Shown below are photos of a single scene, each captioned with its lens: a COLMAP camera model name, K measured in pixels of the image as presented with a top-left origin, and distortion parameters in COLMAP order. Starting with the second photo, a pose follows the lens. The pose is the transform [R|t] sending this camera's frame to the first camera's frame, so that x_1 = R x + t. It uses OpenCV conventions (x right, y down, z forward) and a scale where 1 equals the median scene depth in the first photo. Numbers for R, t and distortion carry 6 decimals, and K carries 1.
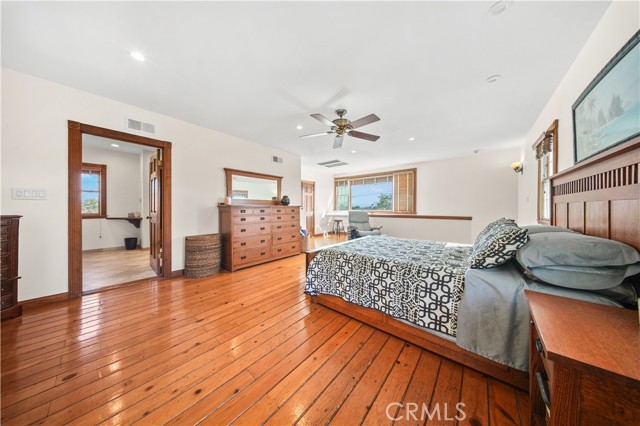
lens RADIAL K [[189.9, 0, 319.9], [0, 189.9, 209.9], [0, 0, 1]] dist [-0.000067, -0.001002]
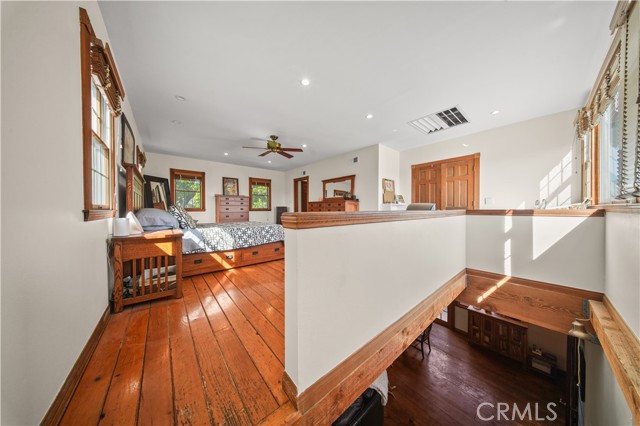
lens RADIAL K [[189.9, 0, 321.7], [0, 189.9, 210.6], [0, 0, 1]] dist [-0.000067, -0.001002]
pose [[-0.150499, 0.009656, -0.988563, 0.999081], [-0.005742, 0.999927, 0.010641, 0.027828], [0.988594, 0.007278, -0.150432, 1.034843]]
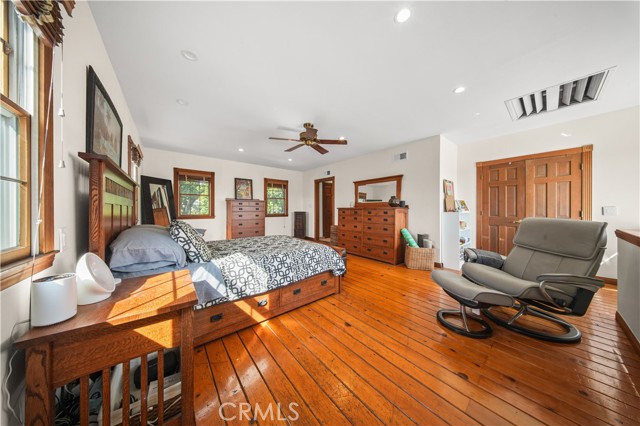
lens RADIAL K [[189.9, 0, 320.2], [0, 189.9, 209.1], [0, 0, 1]] dist [-0.000067, -0.001002]
pose [[-0.168659, 0.000616, -0.985674, 0.792112], [-0.007330, 0.999971, 0.001879, -0.013579], [0.985647, 0.007542, -0.168650, 0.817389]]
